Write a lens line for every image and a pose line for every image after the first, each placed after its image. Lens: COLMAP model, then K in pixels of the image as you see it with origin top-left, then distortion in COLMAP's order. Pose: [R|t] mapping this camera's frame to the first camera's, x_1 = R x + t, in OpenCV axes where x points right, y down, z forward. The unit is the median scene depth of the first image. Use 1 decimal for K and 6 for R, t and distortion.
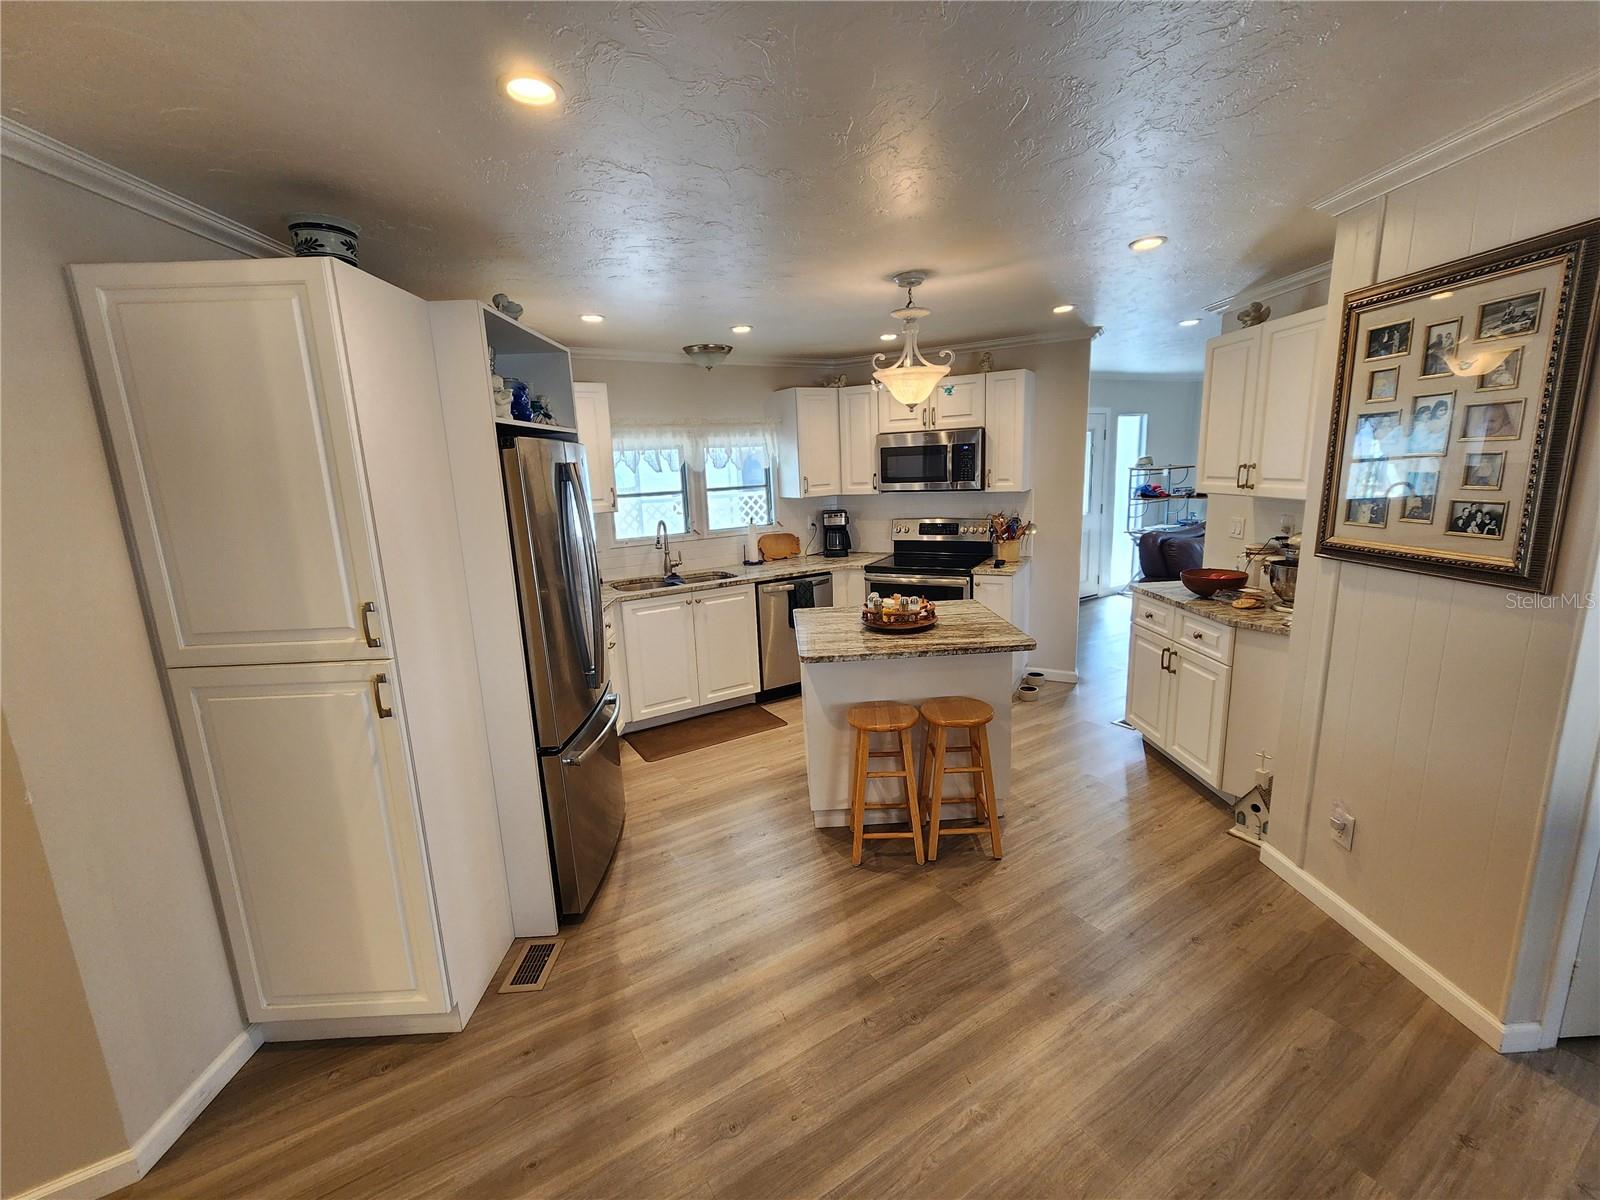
lens RADIAL K [[662.1, 0, 790.7], [0, 662.1, 594.1], [0, 0, 1]] dist [0.001896, 0.001358]
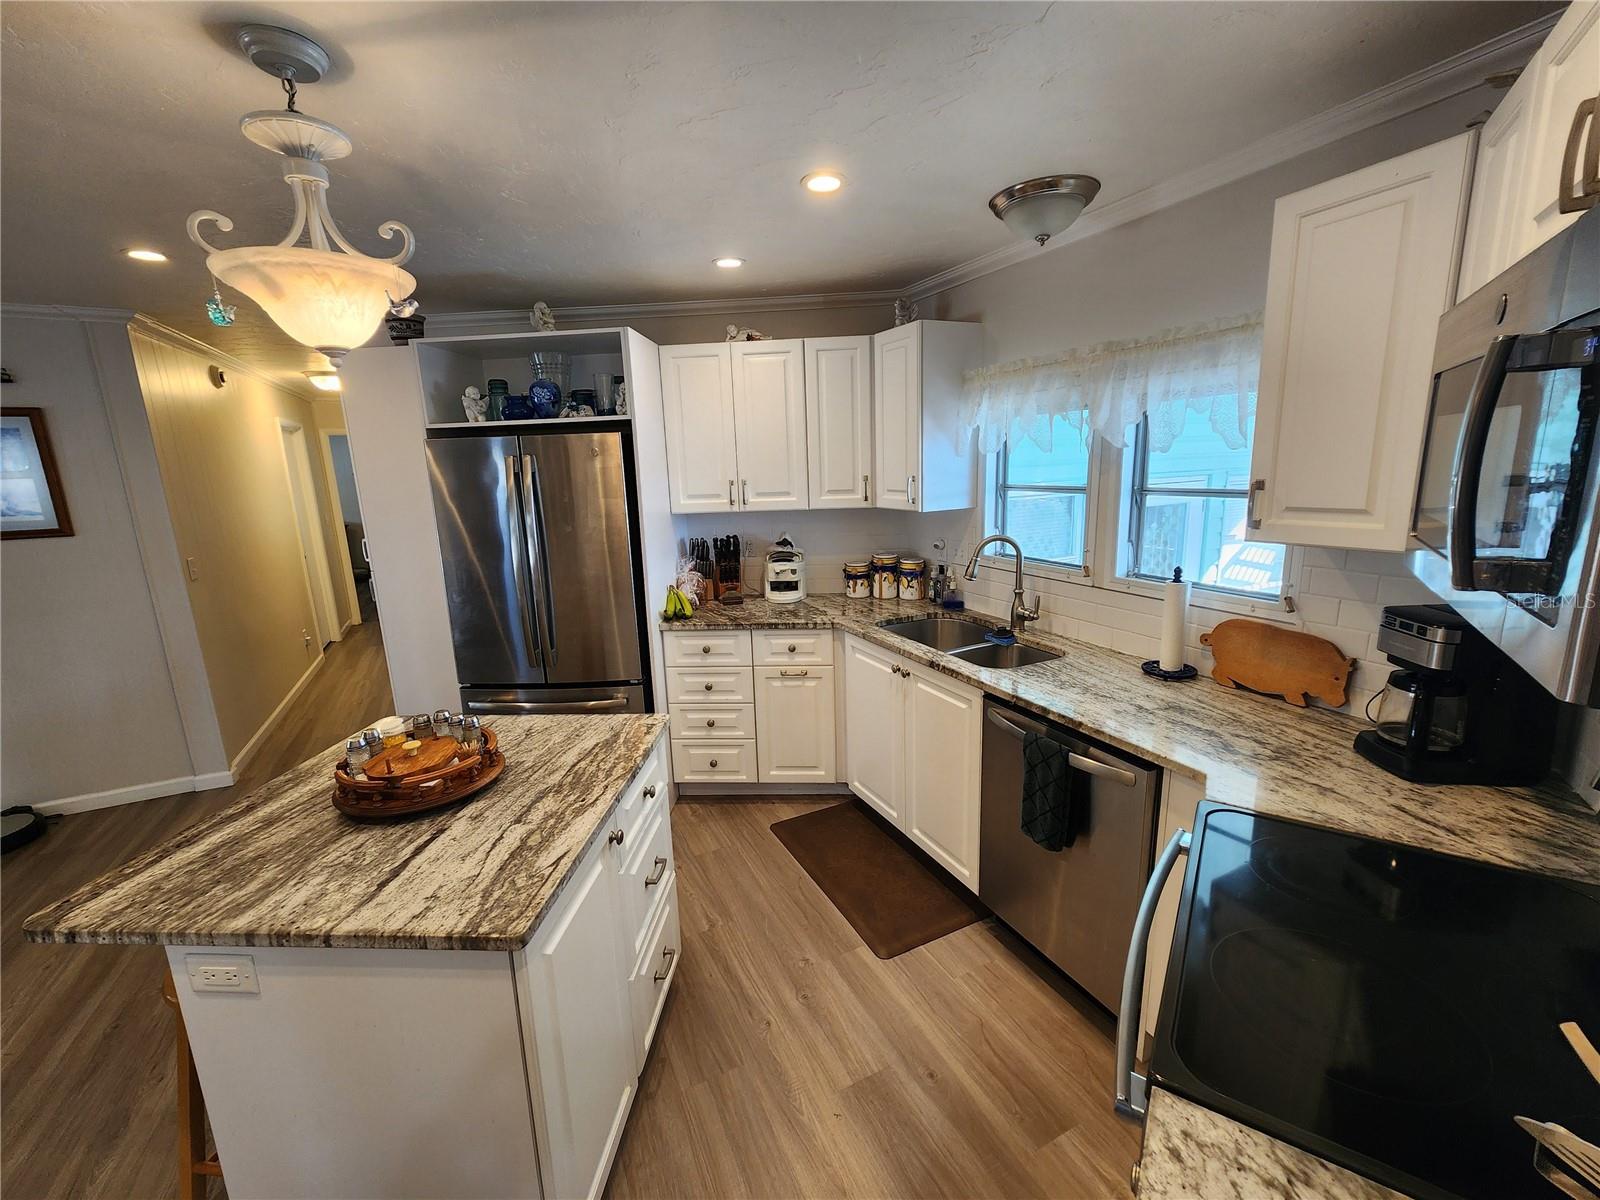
lens RADIAL K [[662.1, 0, 799.0], [0, 662.1, 599.1], [0, 0, 1]] dist [0.001896, 0.001358]
pose [[-0.088528, 0.250228, -0.964131, 0.387641], [-0.152850, 0.953055, 0.261388, -0.177706], [0.984276, 0.170507, -0.046125, 0.832700]]
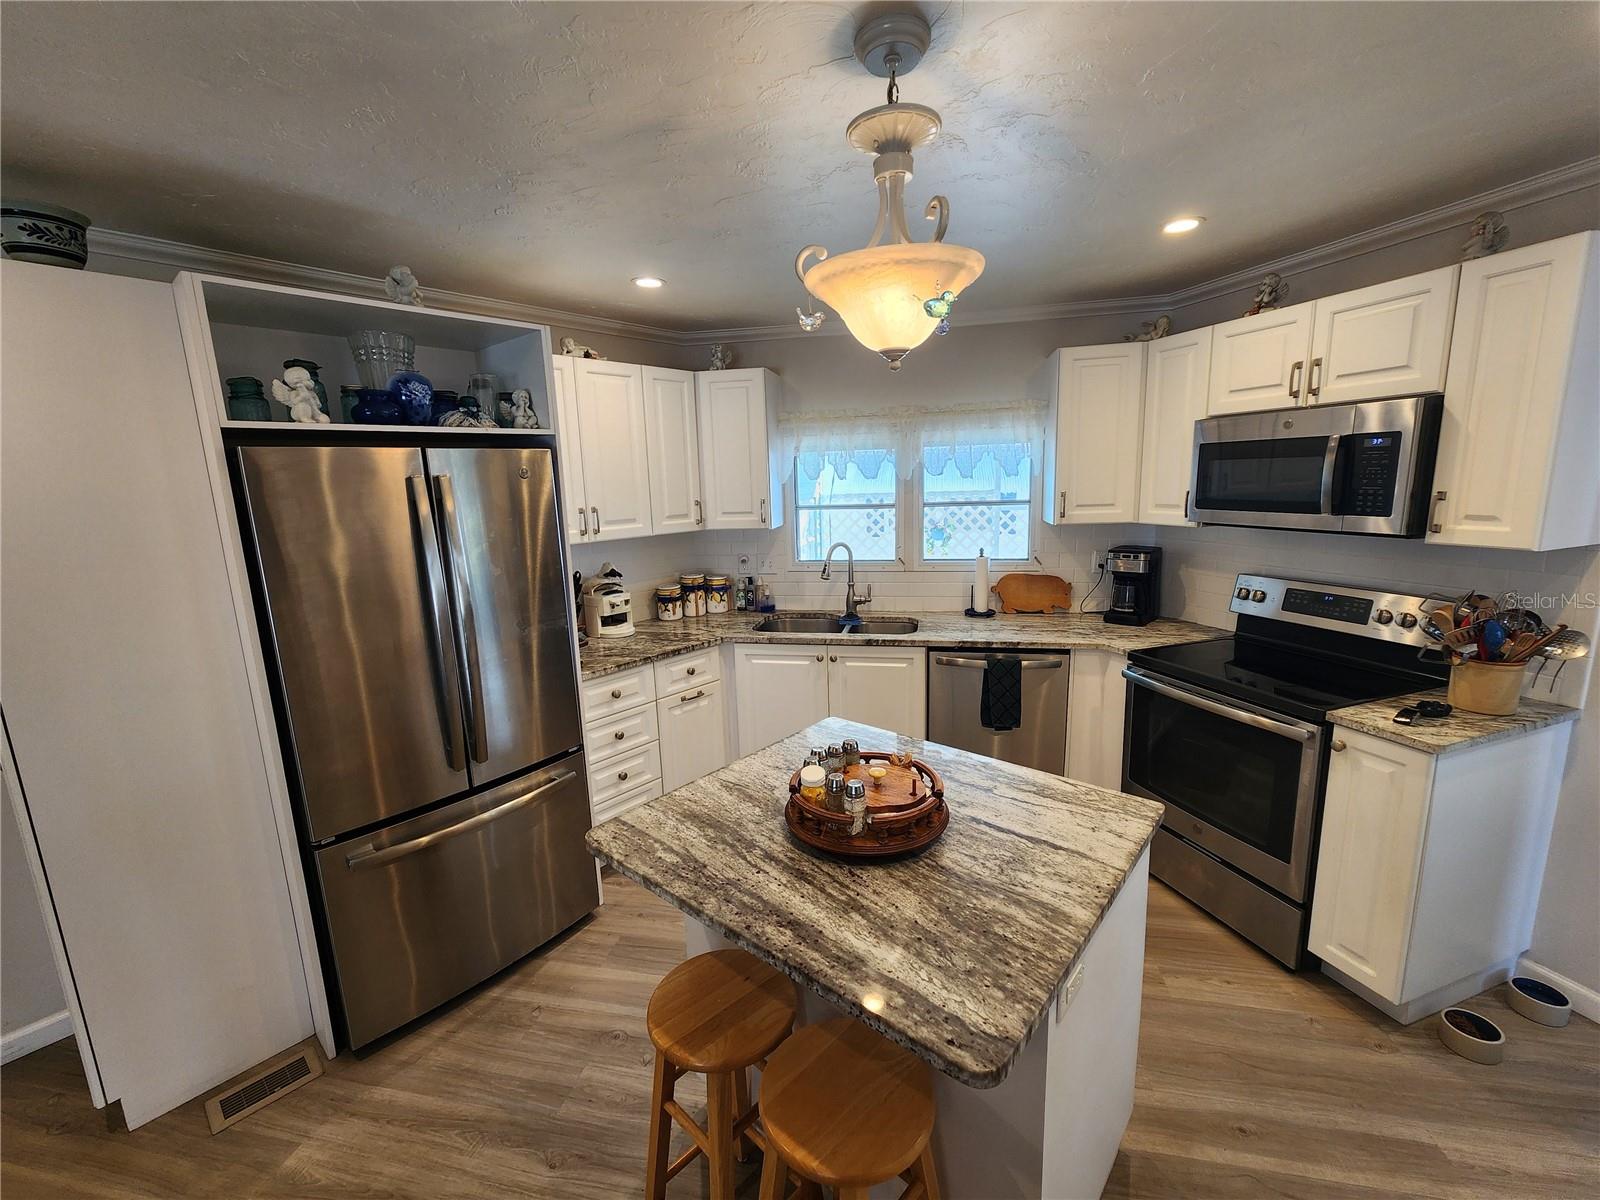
lens RADIAL K [[662.1, 0, 800.0], [0, 662.1, 596.7], [0, 0, 1]] dist [0.001896, 0.001358]
pose [[0.742398, 0.140300, -0.655104, 0.269596], [-0.130314, 0.989391, 0.064214, -0.089638], [0.657163, 0.037697, 0.752805, 0.385183]]
